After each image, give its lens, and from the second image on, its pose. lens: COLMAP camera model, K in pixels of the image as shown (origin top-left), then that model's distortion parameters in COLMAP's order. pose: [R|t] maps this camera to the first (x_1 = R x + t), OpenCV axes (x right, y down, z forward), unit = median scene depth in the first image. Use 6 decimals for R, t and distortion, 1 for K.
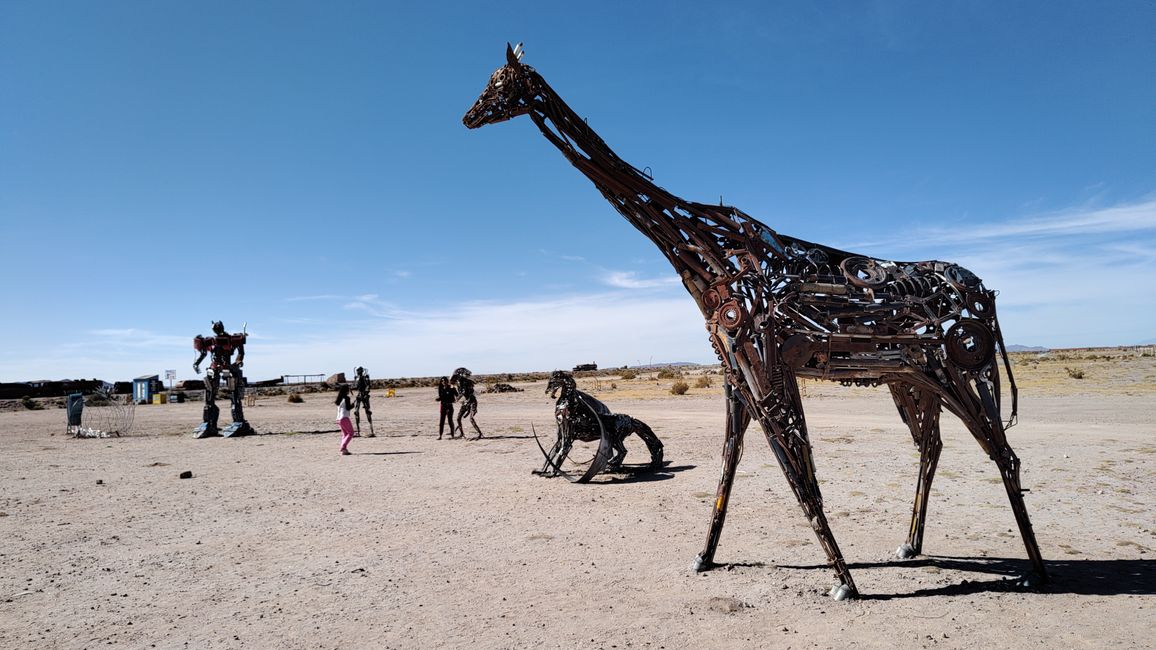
lens RADIAL K [[785.3, 0, 578.0], [0, 785.3, 325.0], [0, 0, 1]] dist [0.049814, -0.051871]
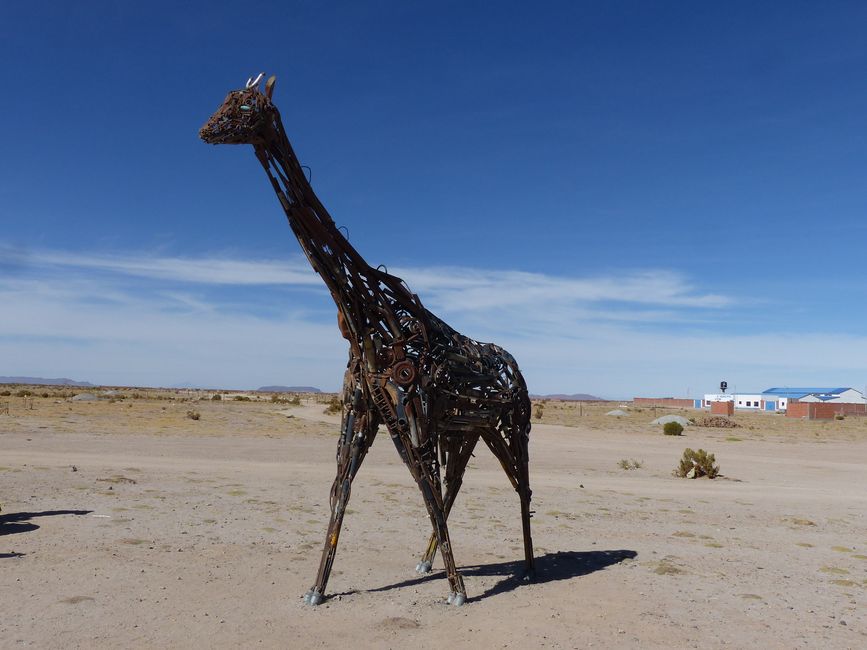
lens RADIAL K [[840.6, 0, 474.8], [0, 840.6, 326.5], [0, 0, 1]] dist [0.016553, -0.000013]
pose [[0.594979, 0.132788, 0.792696, -0.684921], [-0.105305, 0.990635, -0.086906, 0.014910], [-0.796813, -0.031768, 0.603390, 0.152946]]
